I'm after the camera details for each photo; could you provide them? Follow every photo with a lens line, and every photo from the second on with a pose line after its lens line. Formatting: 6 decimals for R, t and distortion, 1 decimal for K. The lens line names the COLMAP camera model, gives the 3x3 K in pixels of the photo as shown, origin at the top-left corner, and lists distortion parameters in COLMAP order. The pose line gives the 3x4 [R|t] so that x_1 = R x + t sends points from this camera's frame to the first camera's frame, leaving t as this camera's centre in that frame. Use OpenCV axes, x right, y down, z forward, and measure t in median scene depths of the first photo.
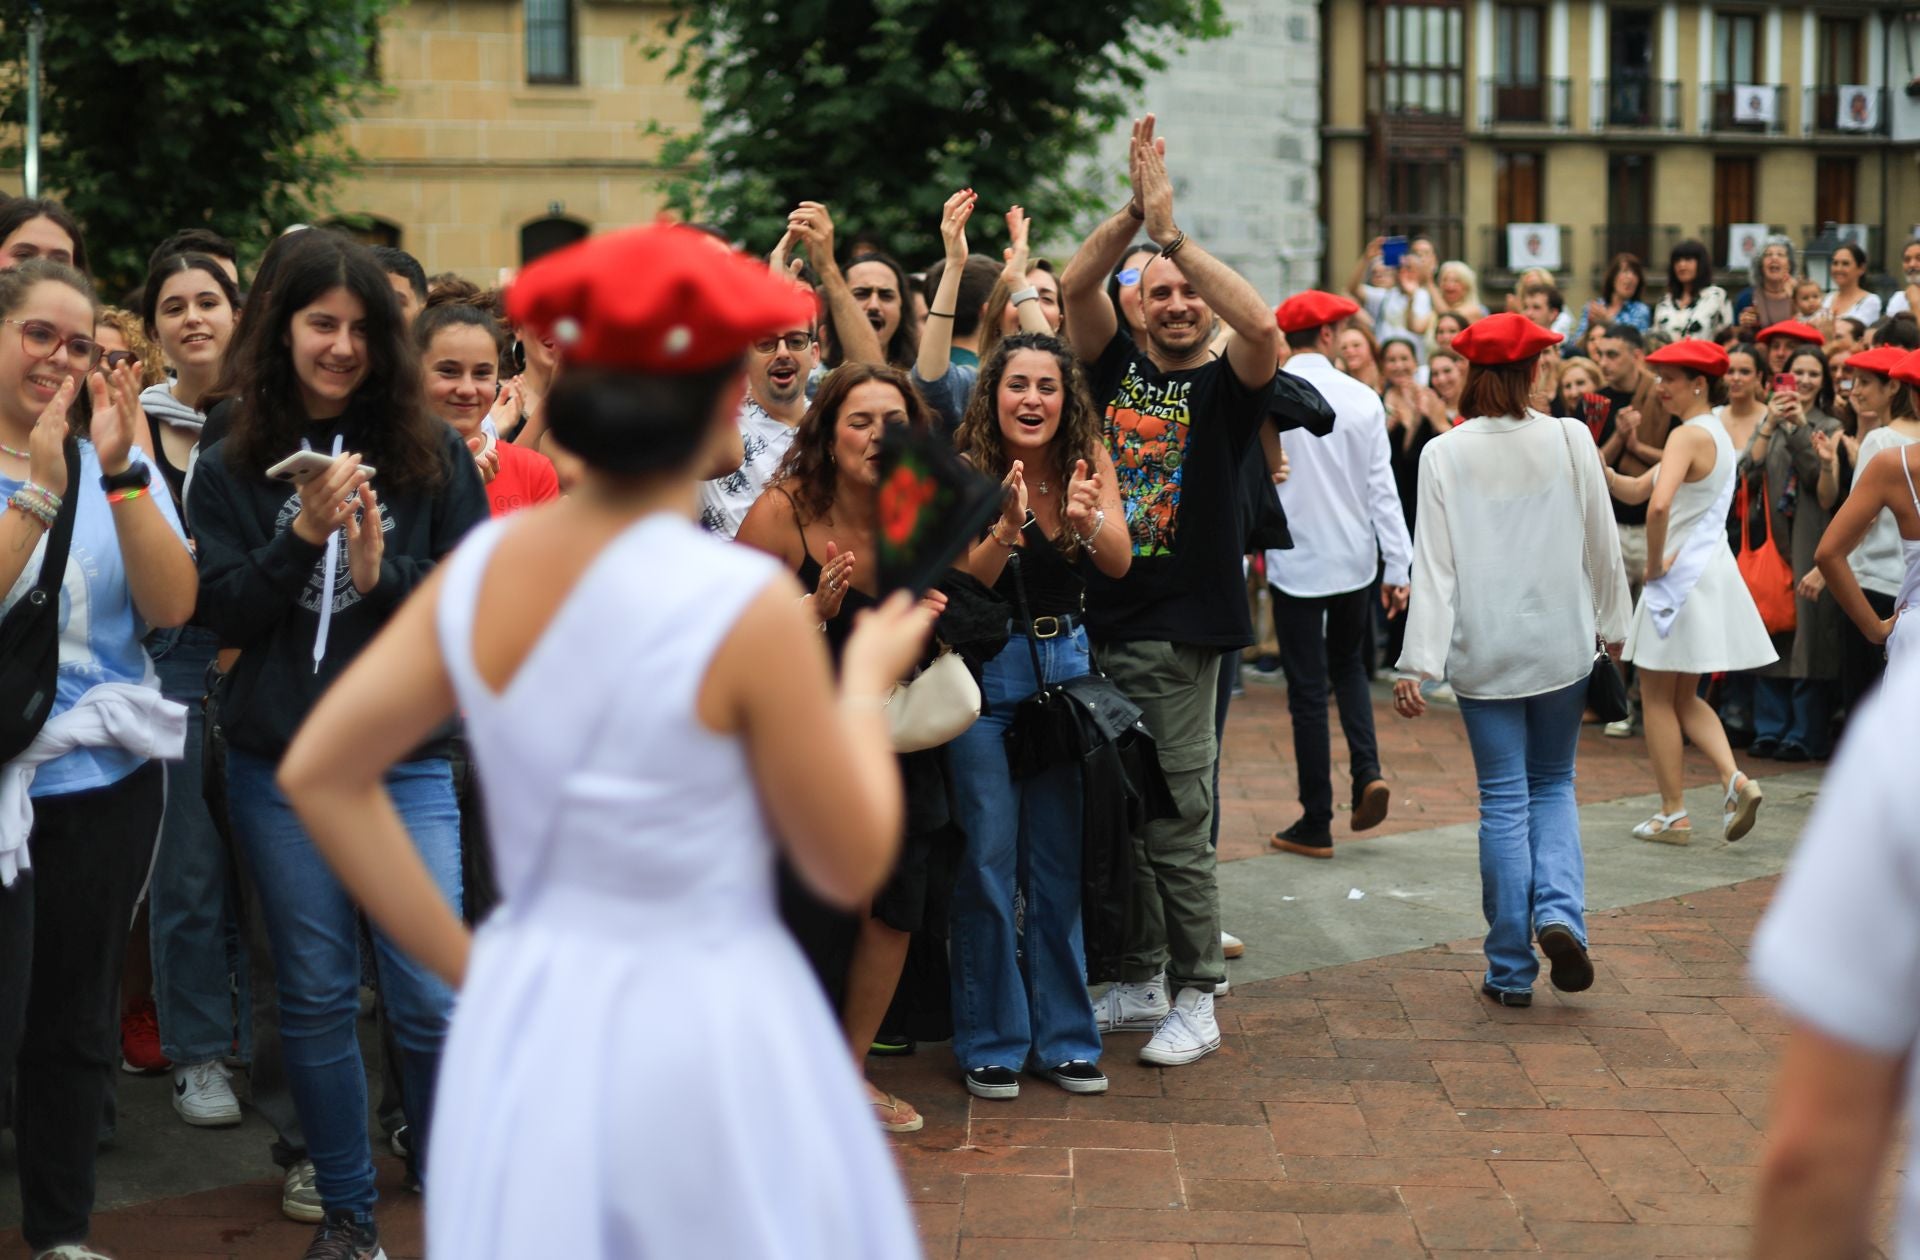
lens RADIAL K [[2956.9, 0, 960.0], [0, 2956.9, 571.3], [0, 0, 1]] dist [-0.056193, -0.017229]
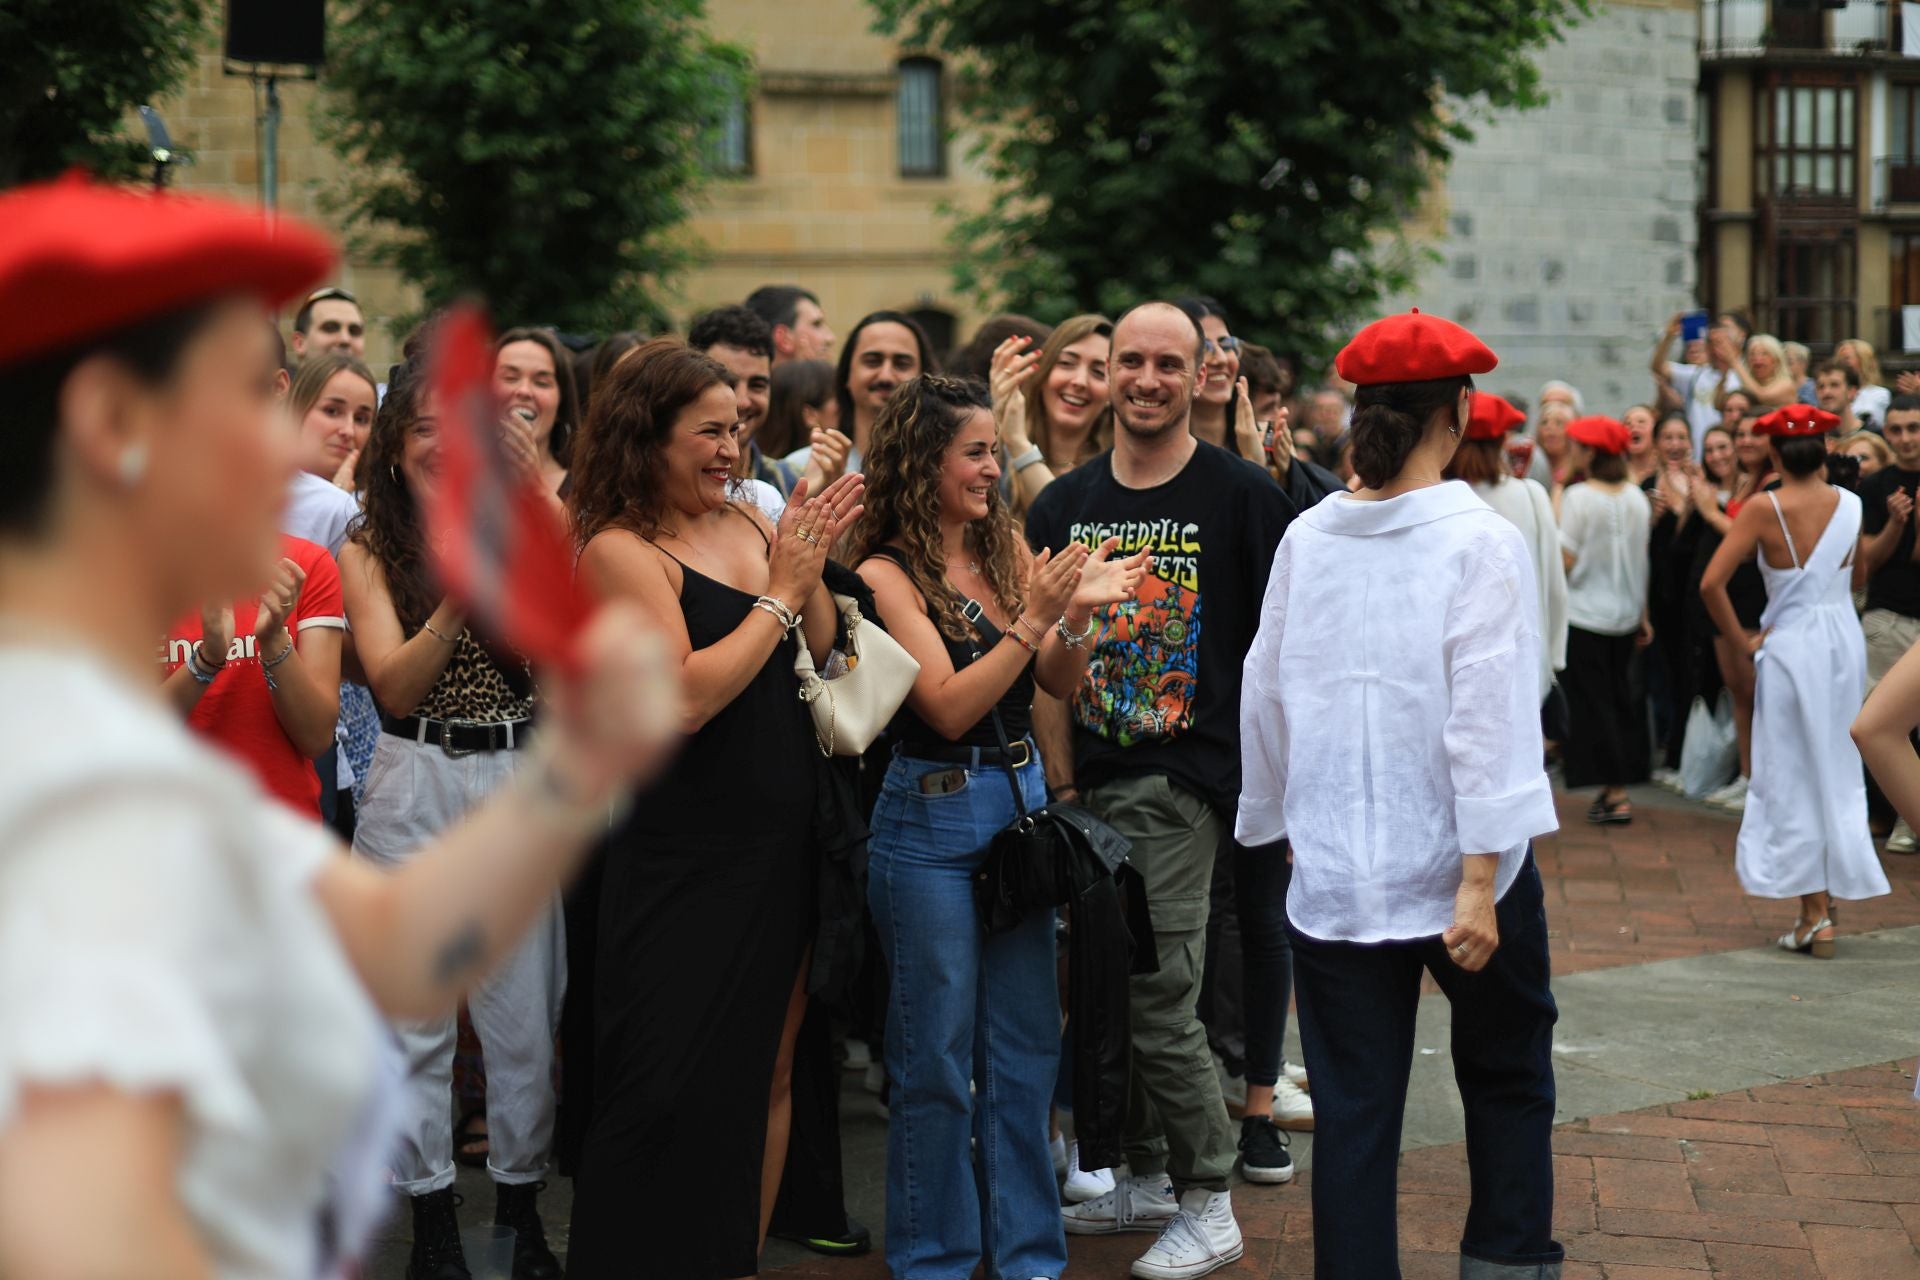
lens RADIAL K [[2752.7, 0, 960.0], [0, 2752.7, 640.0], [0, 0, 1]] dist [-0.049670, -0.002810]
pose [[0.986545, 0.006674, -0.163353, 0.053660], [-0.006938, 0.999975, -0.001042, -0.004365], [0.163342, 0.002162, 0.986567, 0.089978]]
